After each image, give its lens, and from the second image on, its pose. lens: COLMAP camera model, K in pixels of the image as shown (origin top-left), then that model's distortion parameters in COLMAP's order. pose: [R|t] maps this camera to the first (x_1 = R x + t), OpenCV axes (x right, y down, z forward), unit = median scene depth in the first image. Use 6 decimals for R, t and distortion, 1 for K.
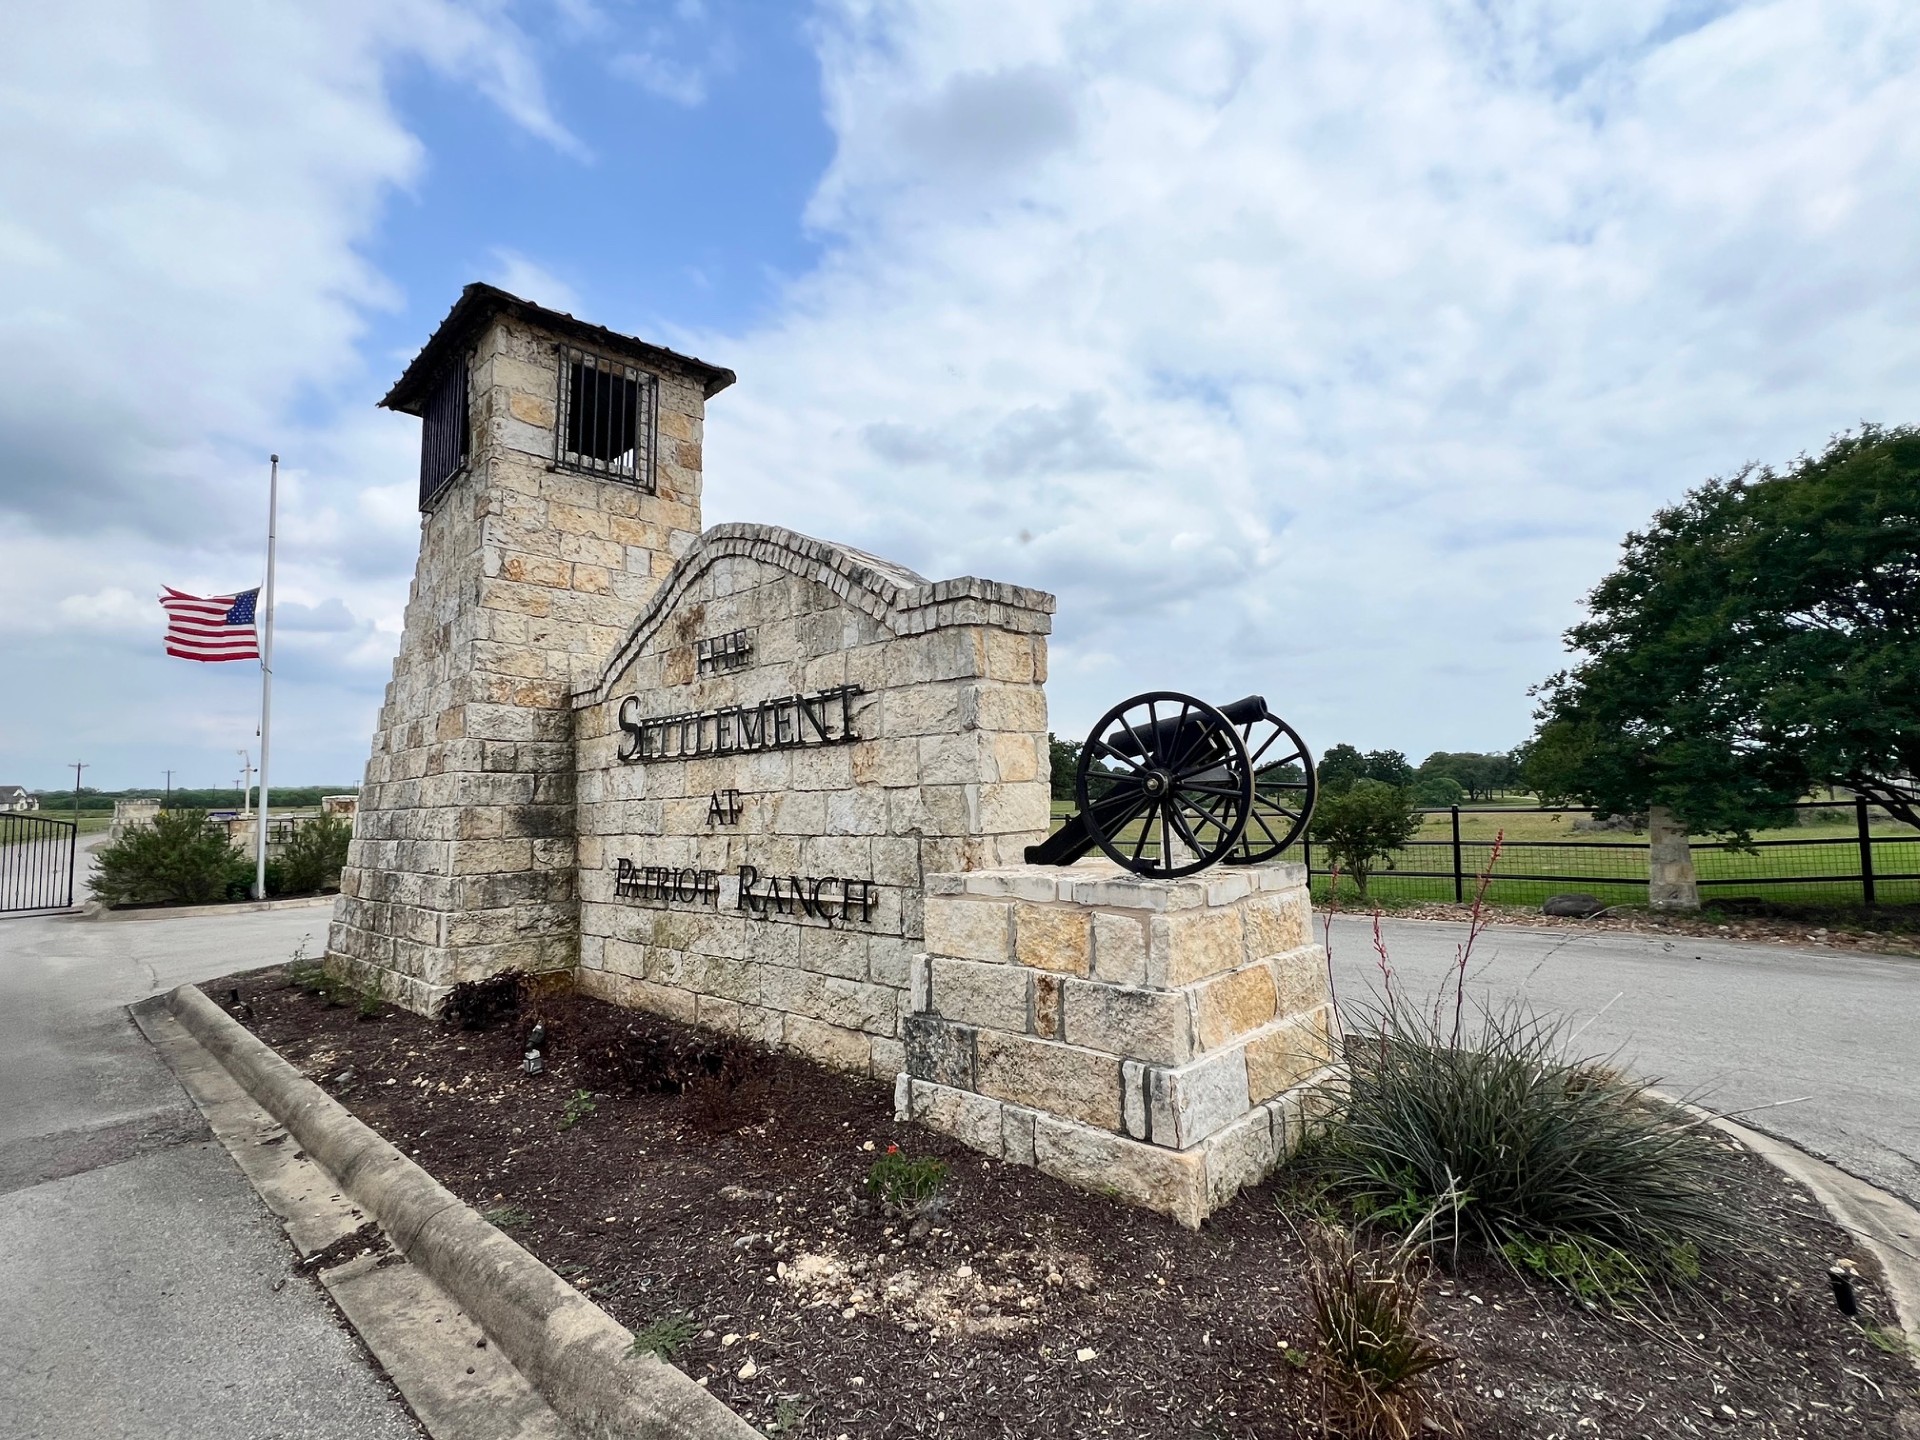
lens RADIAL K [[927.1, 0, 959.8], [0, 927.1, 741.0], [0, 0, 1]] dist [-0.048036, 0.000106]
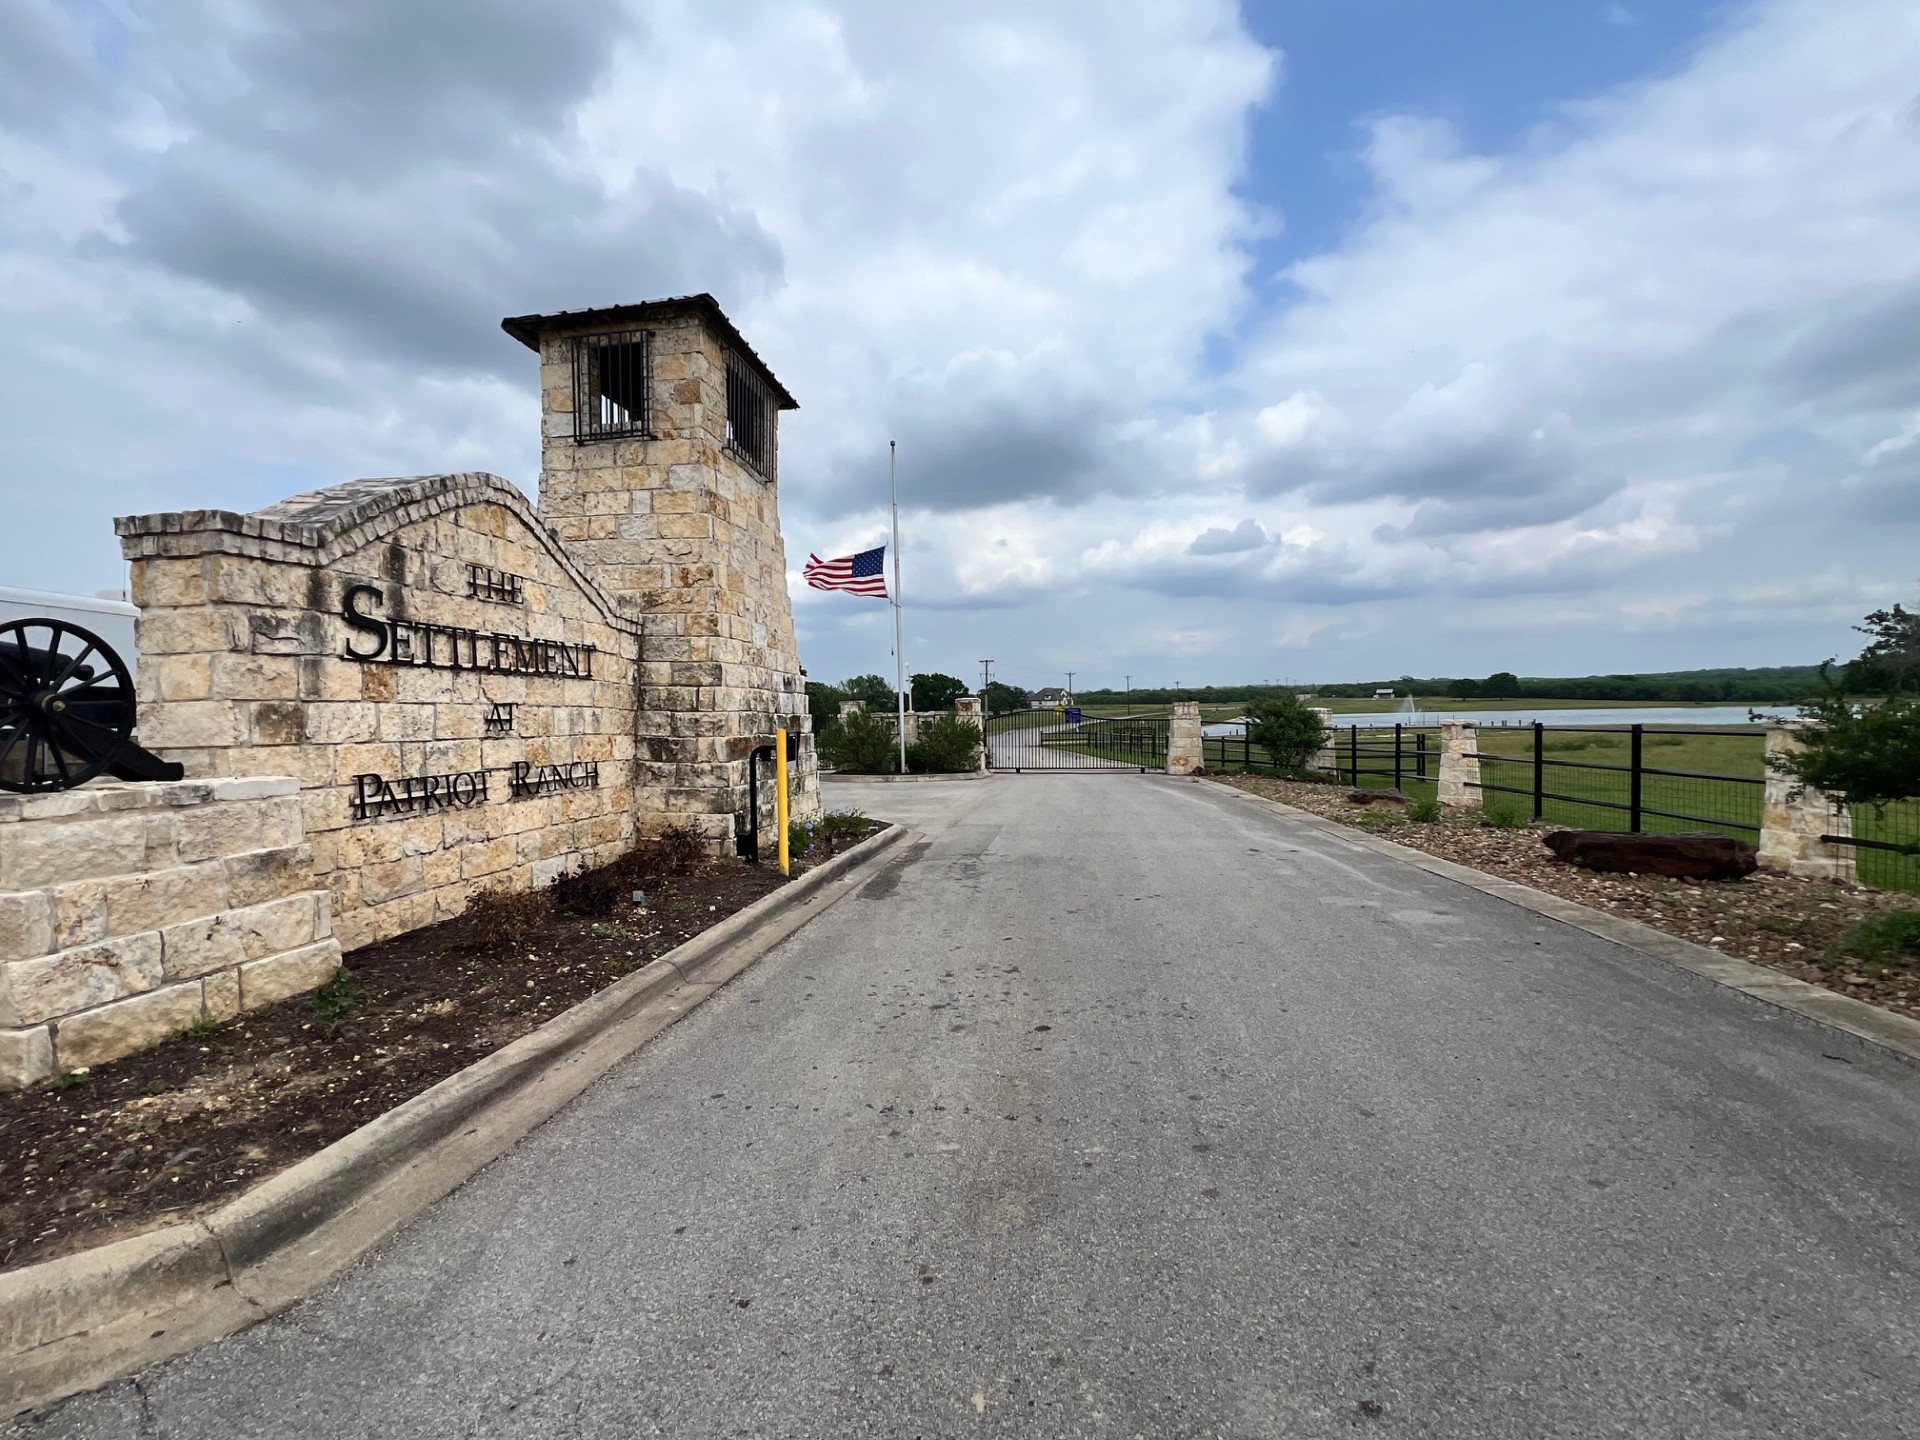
lens RADIAL K [[907.1, 0, 960.0], [0, 907.1, 720.0], [0, 0, 1]] dist [0.003072, -0.000032]
pose [[0.520267, 0.021504, -0.853733, 0.832778], [0.057456, 0.996536, 0.060116, 0.031981], [0.852069, -0.080329, 0.517229, 0.718553]]
